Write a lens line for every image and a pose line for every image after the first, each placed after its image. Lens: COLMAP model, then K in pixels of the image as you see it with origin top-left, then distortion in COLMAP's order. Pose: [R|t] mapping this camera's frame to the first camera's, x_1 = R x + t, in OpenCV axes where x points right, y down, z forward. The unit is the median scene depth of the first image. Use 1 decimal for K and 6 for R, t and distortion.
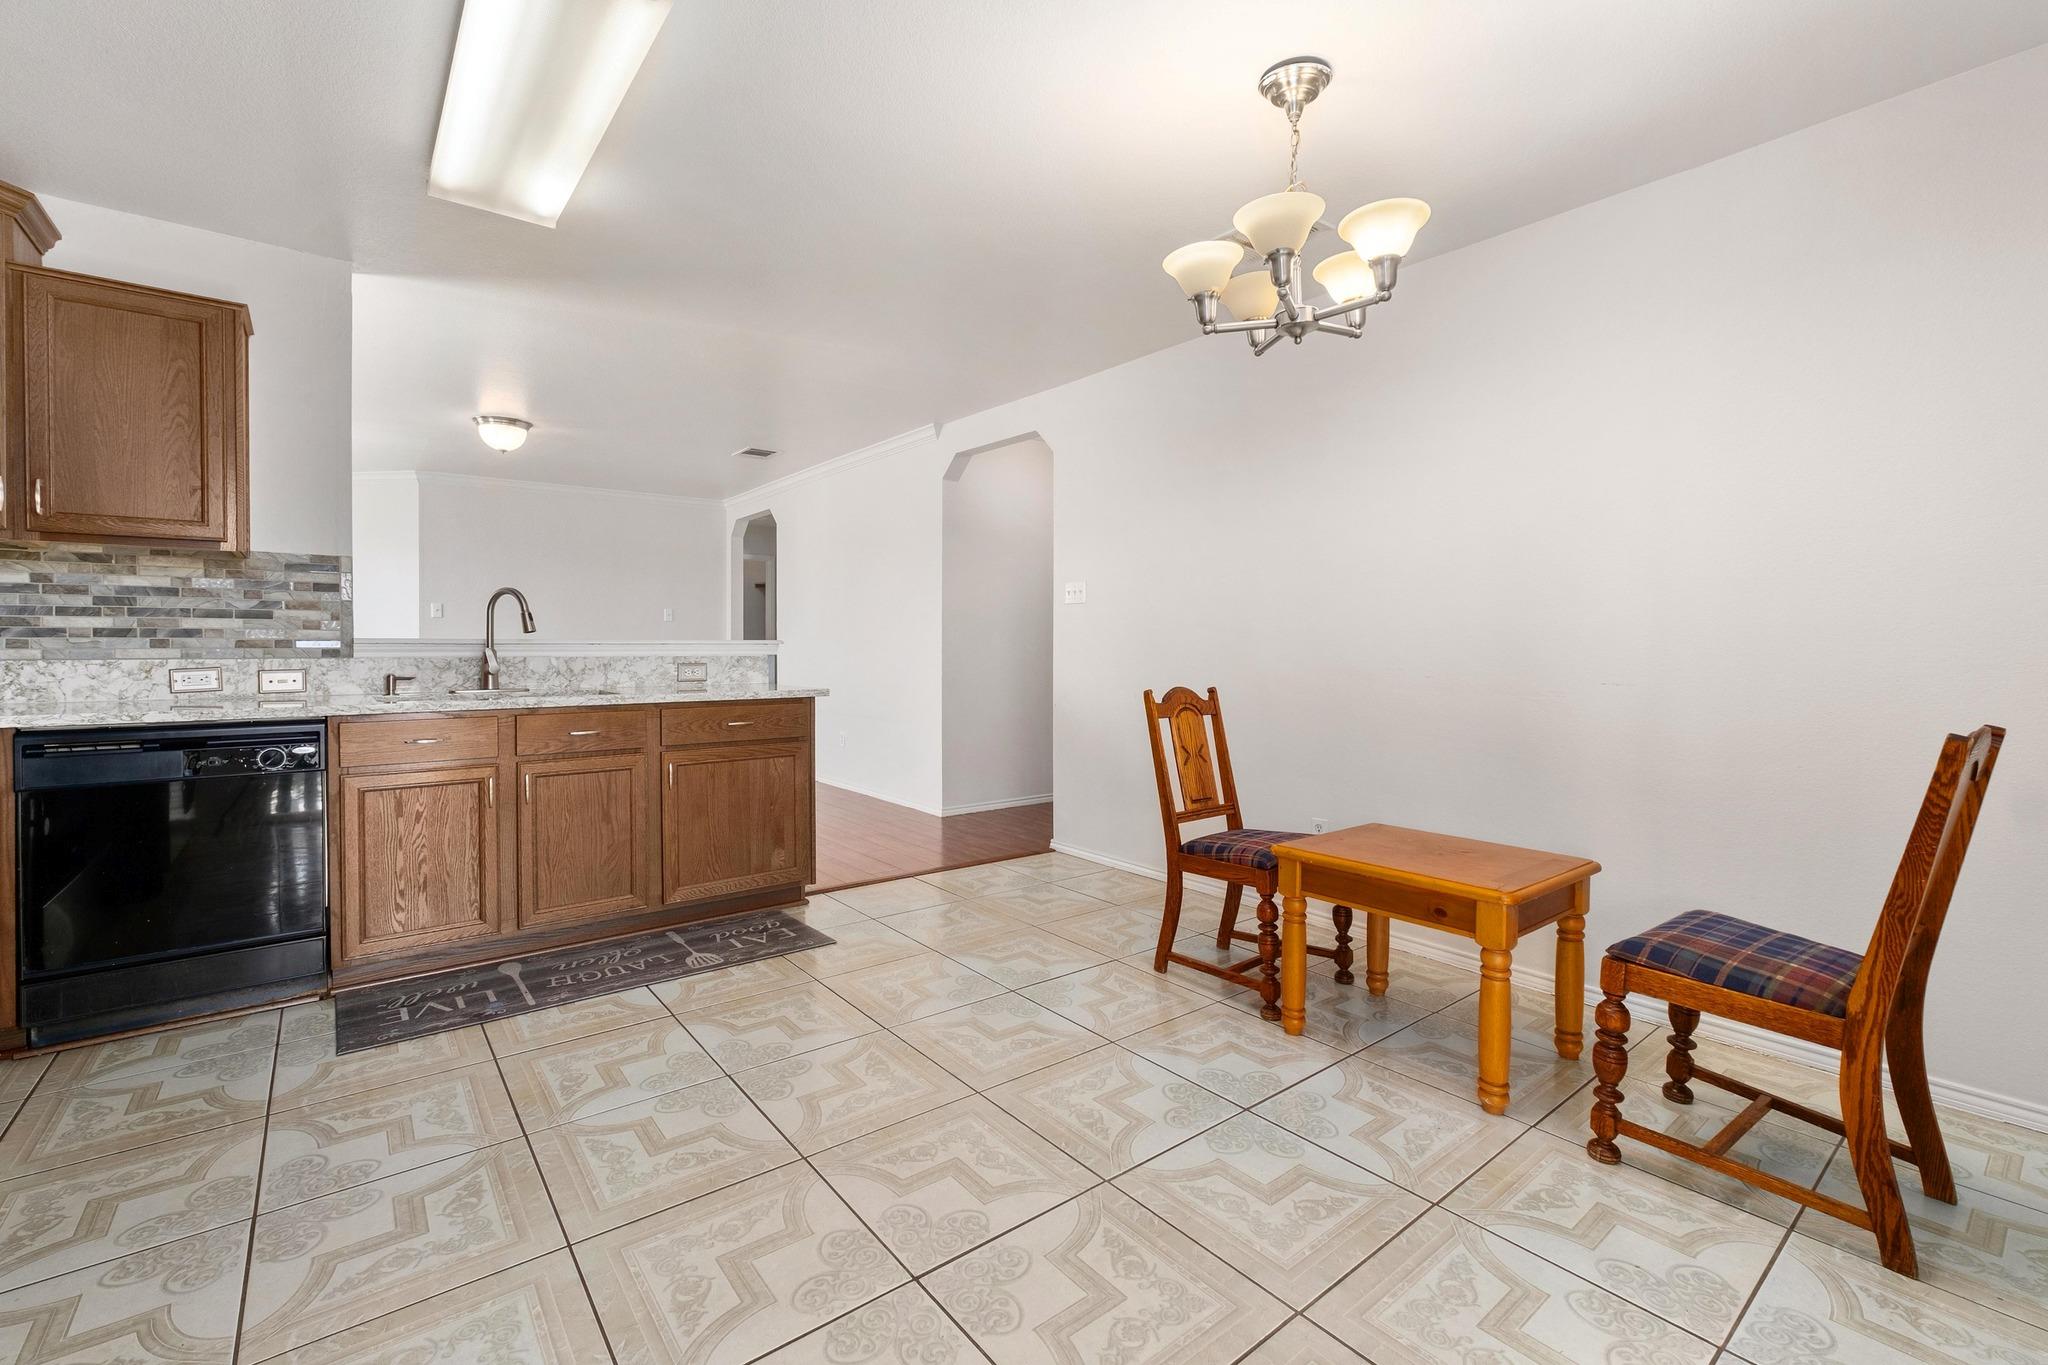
lens RADIAL K [[873.5, 0, 993.3], [0, 873.5, 662.4], [0, 0, 1]] dist [-0.001143, 0.000180]
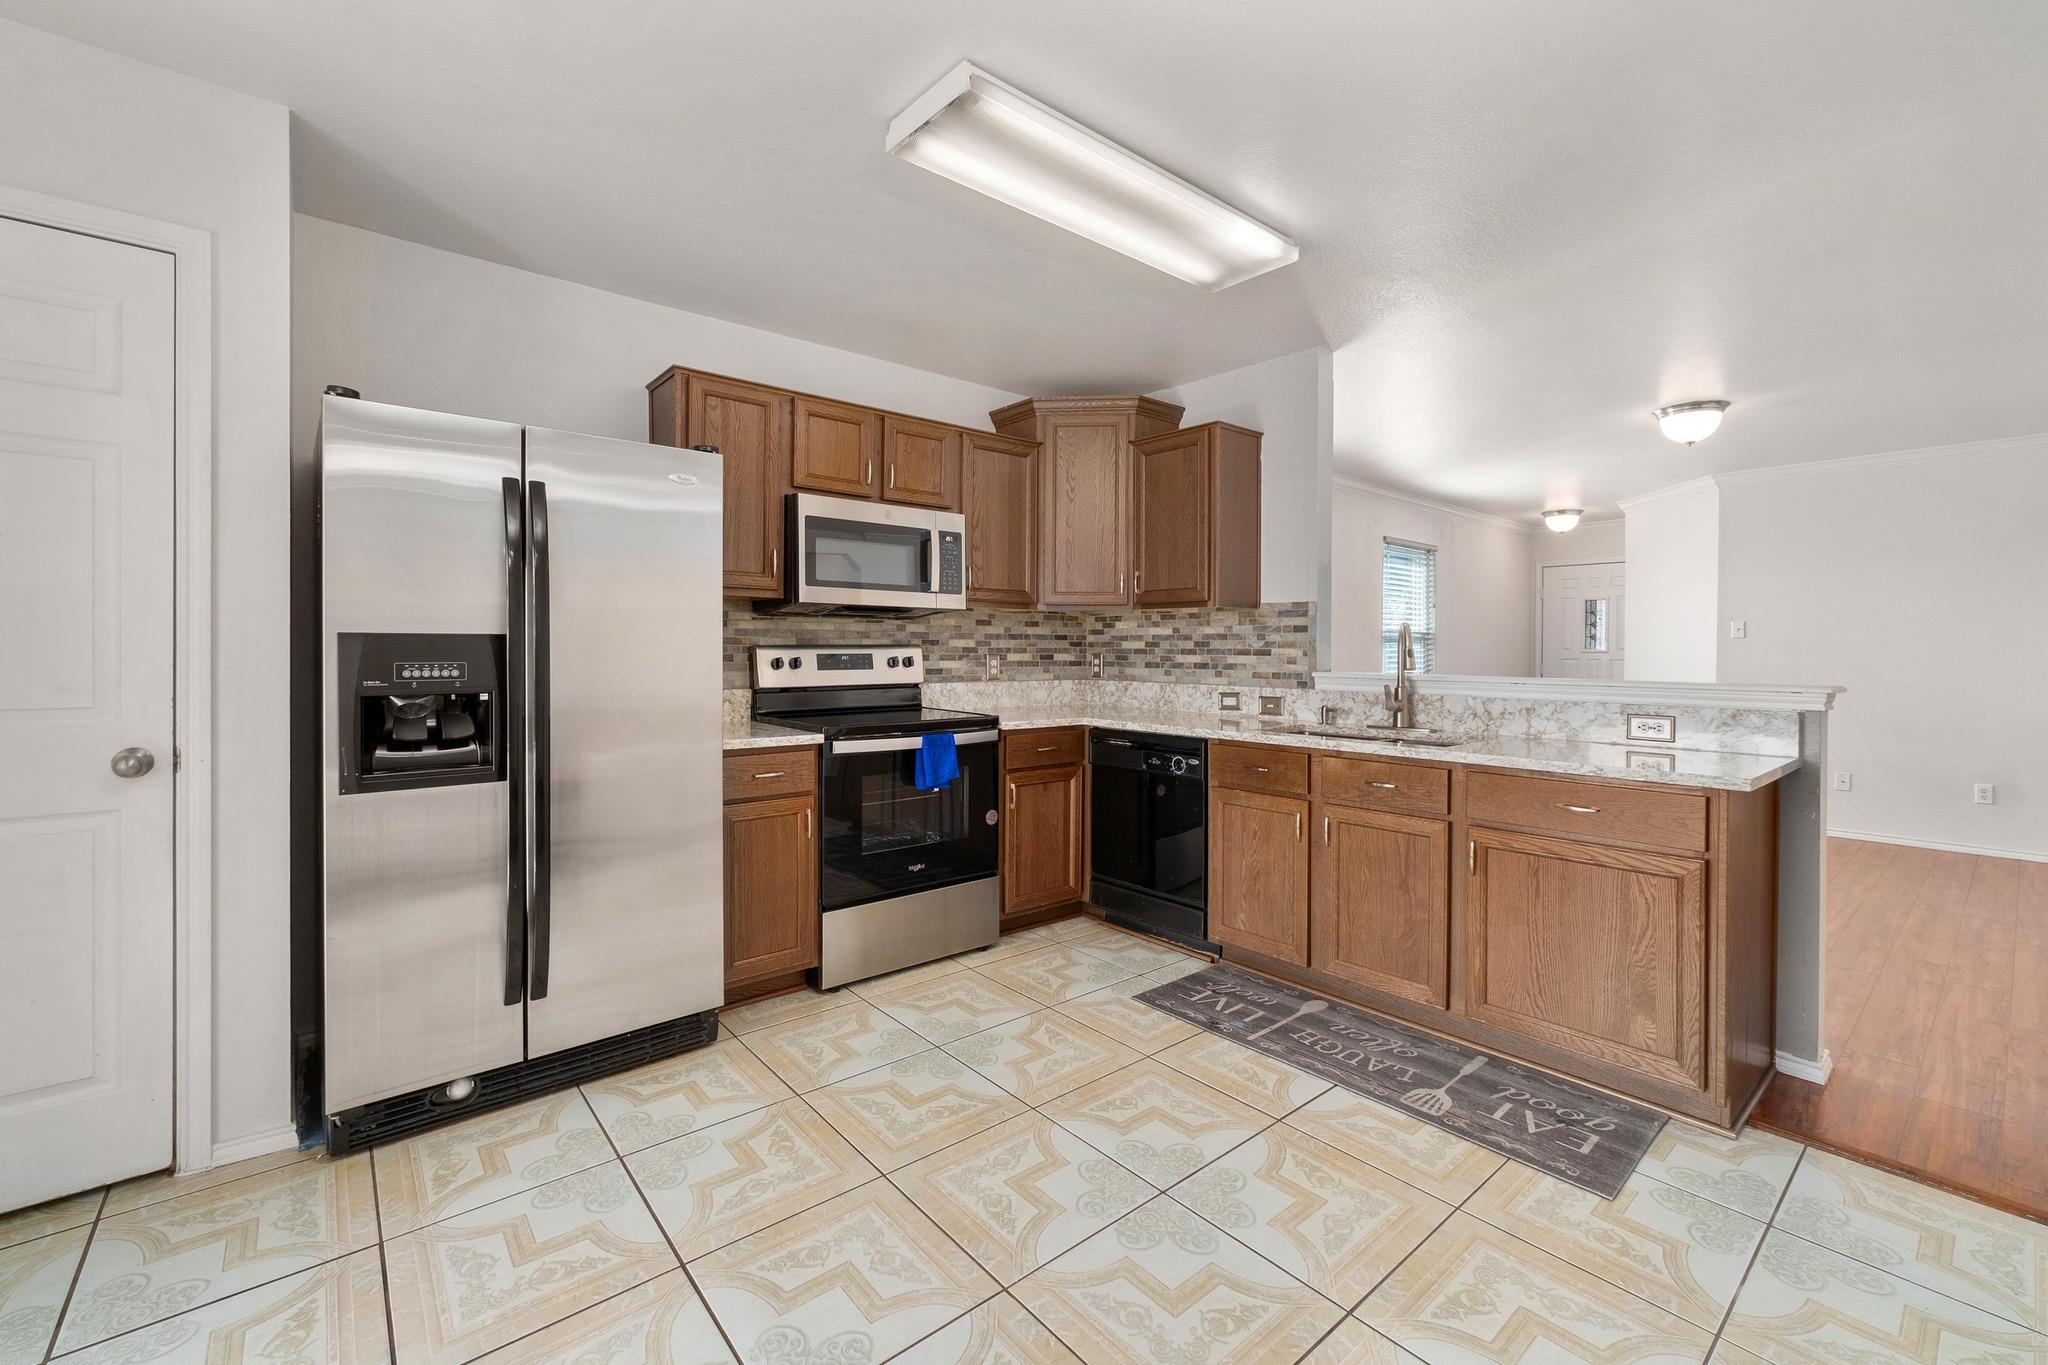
lens RADIAL K [[860.4, 0, 1038.5], [0, 860.4, 658.2], [0, 0, 1]] dist [-0.018432, 0.008770]
pose [[0.060894, 0.009949, -0.998095, 0.420879], [-0.023498, 0.999687, 0.008531, -0.052712], [0.997868, 0.022934, 0.061109, 0.632158]]
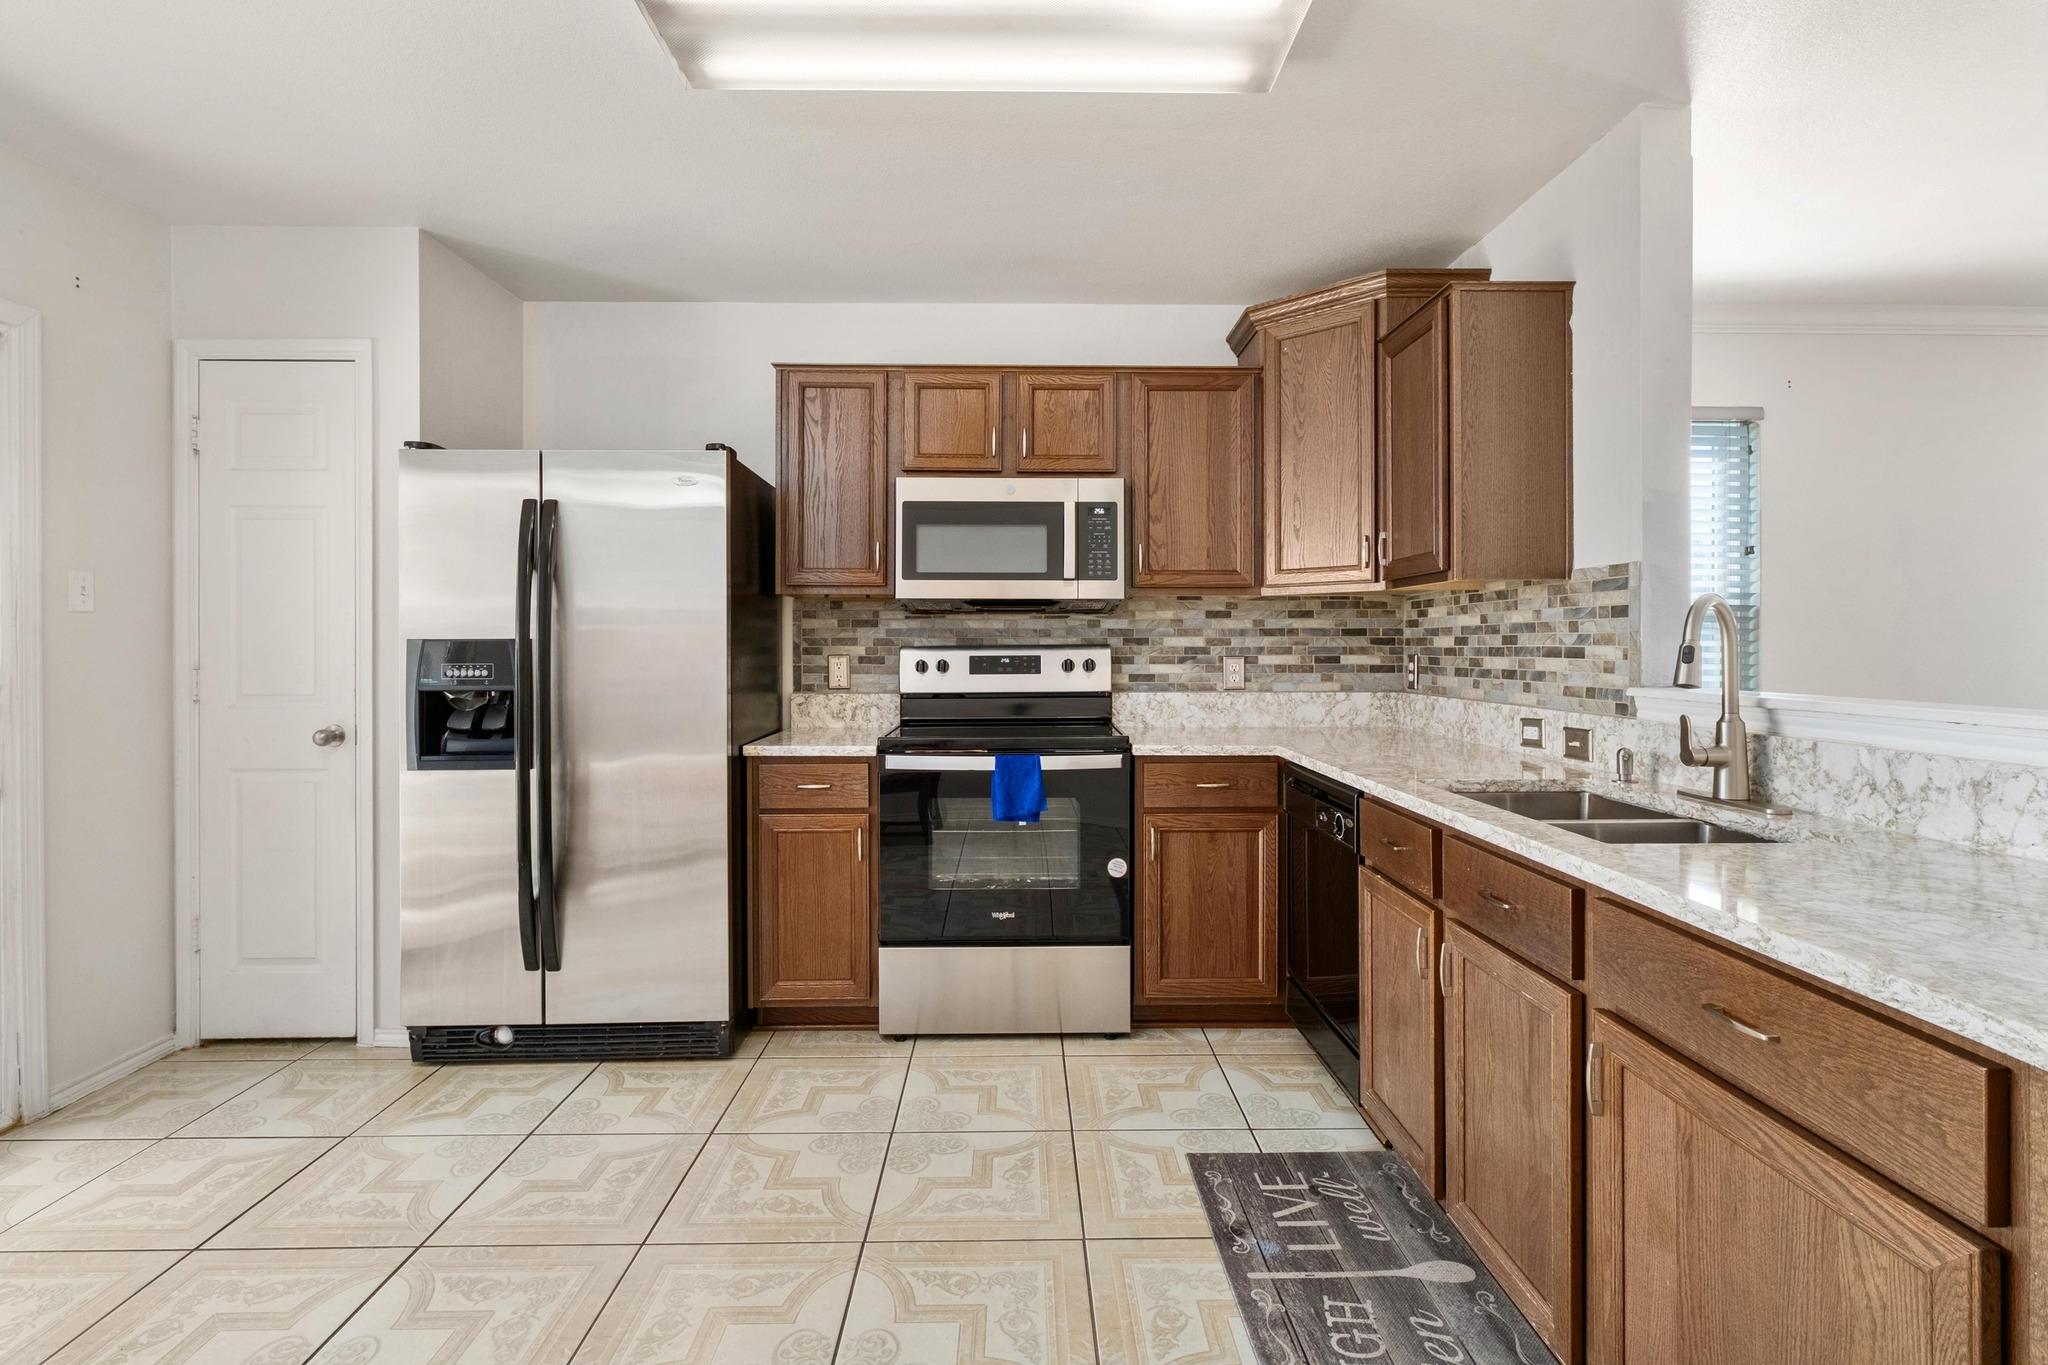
lens RADIAL K [[983.2, 0, 1012.6], [0, 983.2, 654.4], [0, 0, 1]] dist [-0.002194, 0.000480]
pose [[-0.589236, 0.005156, -0.807944, 0.138113], [-0.014713, 0.999745, 0.017110, -0.064880], [0.807827, 0.021969, -0.589010, 1.178223]]
